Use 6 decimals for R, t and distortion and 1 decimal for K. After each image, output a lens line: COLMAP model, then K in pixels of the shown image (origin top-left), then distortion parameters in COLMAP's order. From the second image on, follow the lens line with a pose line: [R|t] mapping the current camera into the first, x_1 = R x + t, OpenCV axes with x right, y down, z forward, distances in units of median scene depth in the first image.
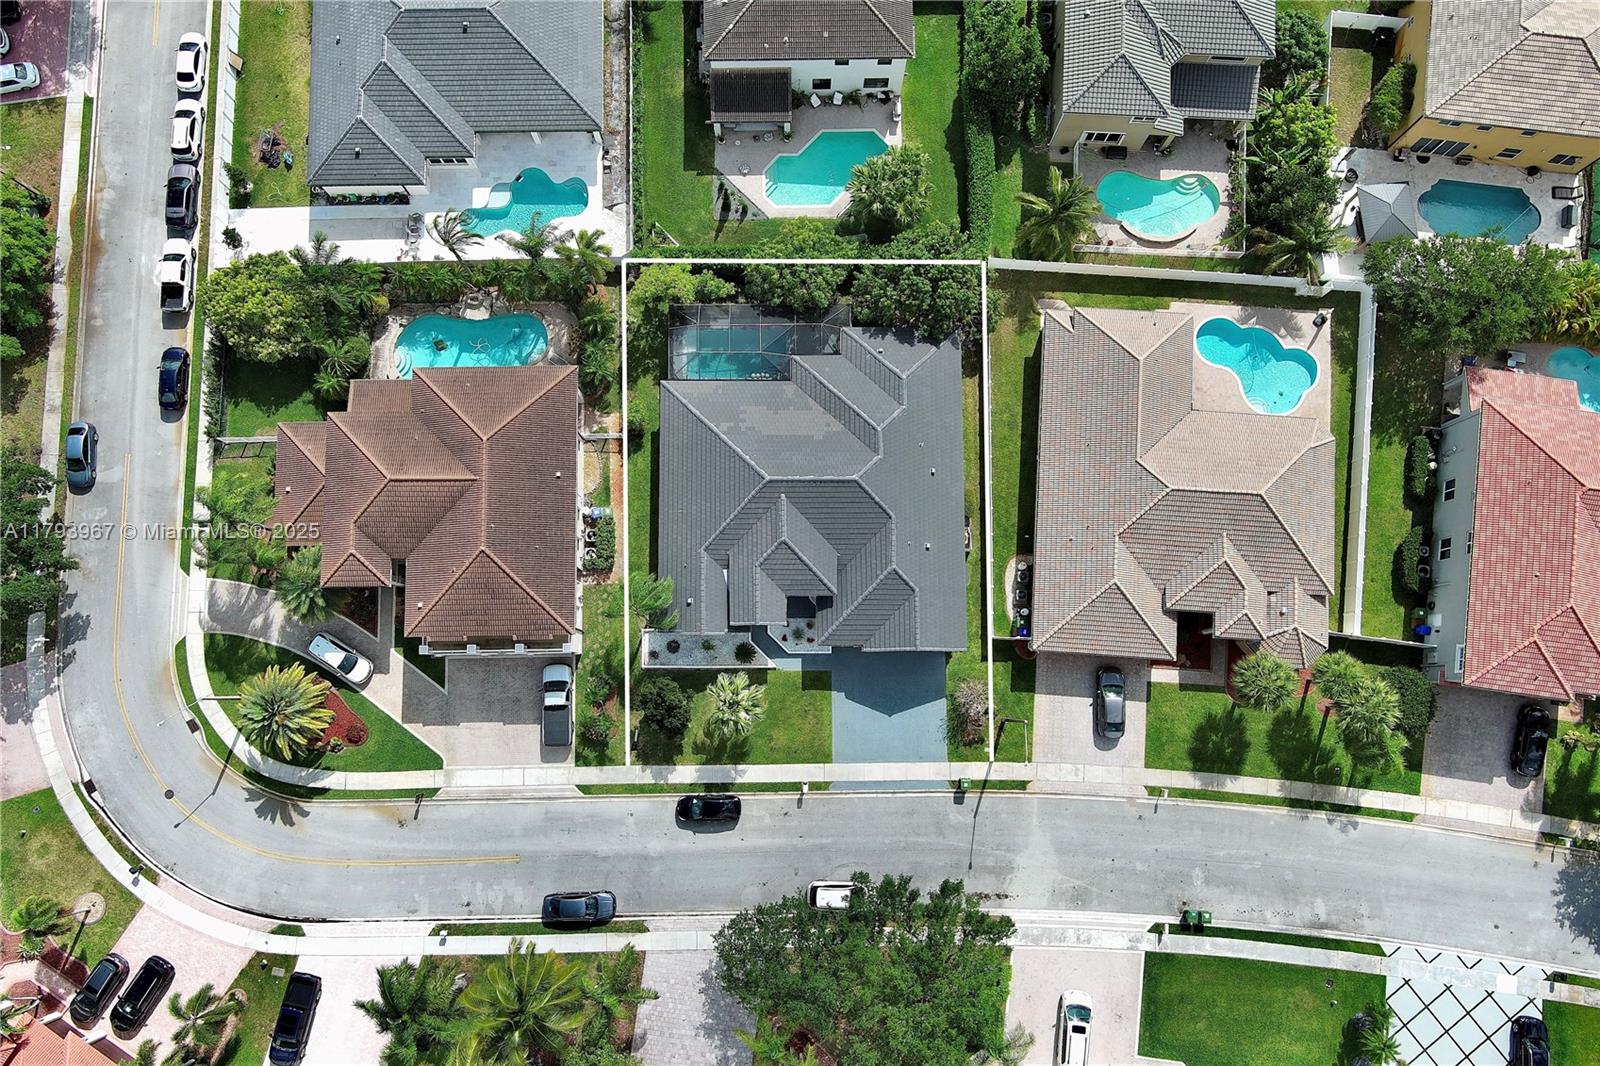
lens RADIAL K [[1229.6, 0, 800.0], [0, 1229.6, 533.0], [0, 0, 1]] dist [0.000411, -0.002683]
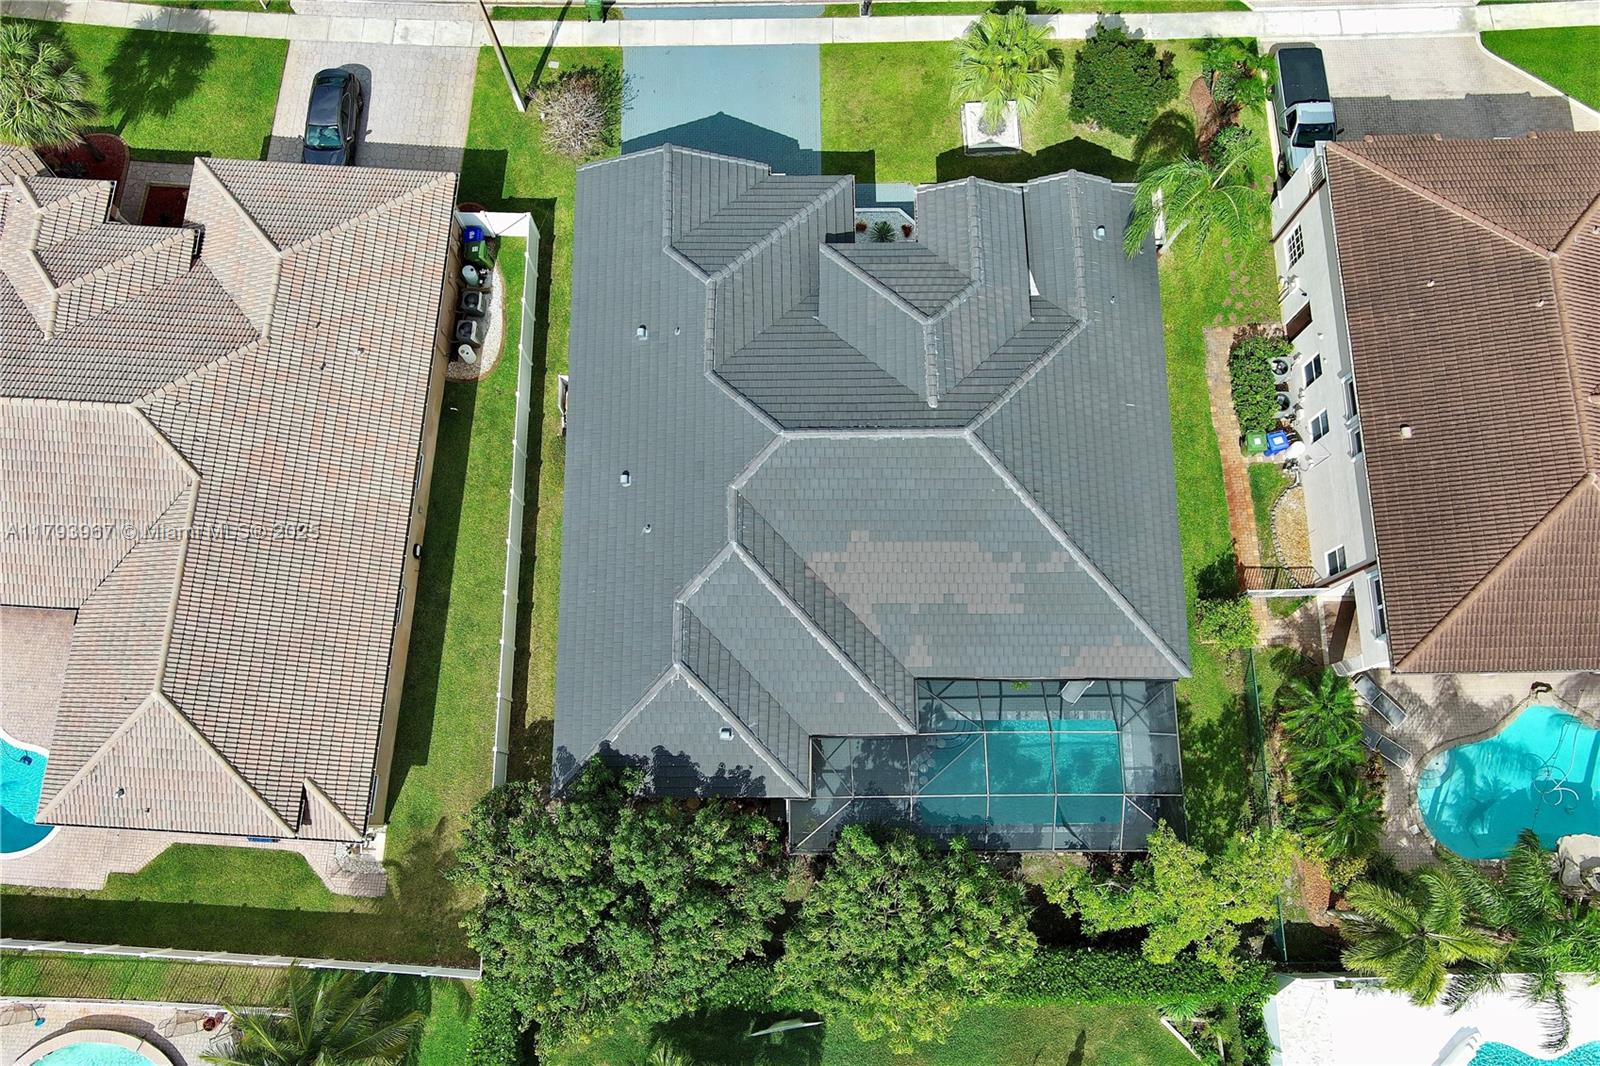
lens RADIAL K [[1229.6, 0, 800.0], [0, 1229.6, 533.0], [0, 0, 1]] dist [0.000411, -0.002683]
pose [[-0.999977, 0.005908, -0.003419, 0.039009], [-0.006753, -0.929165, 0.369605, -0.246183], [-0.000993, 0.369619, 0.929183, 0.536900]]
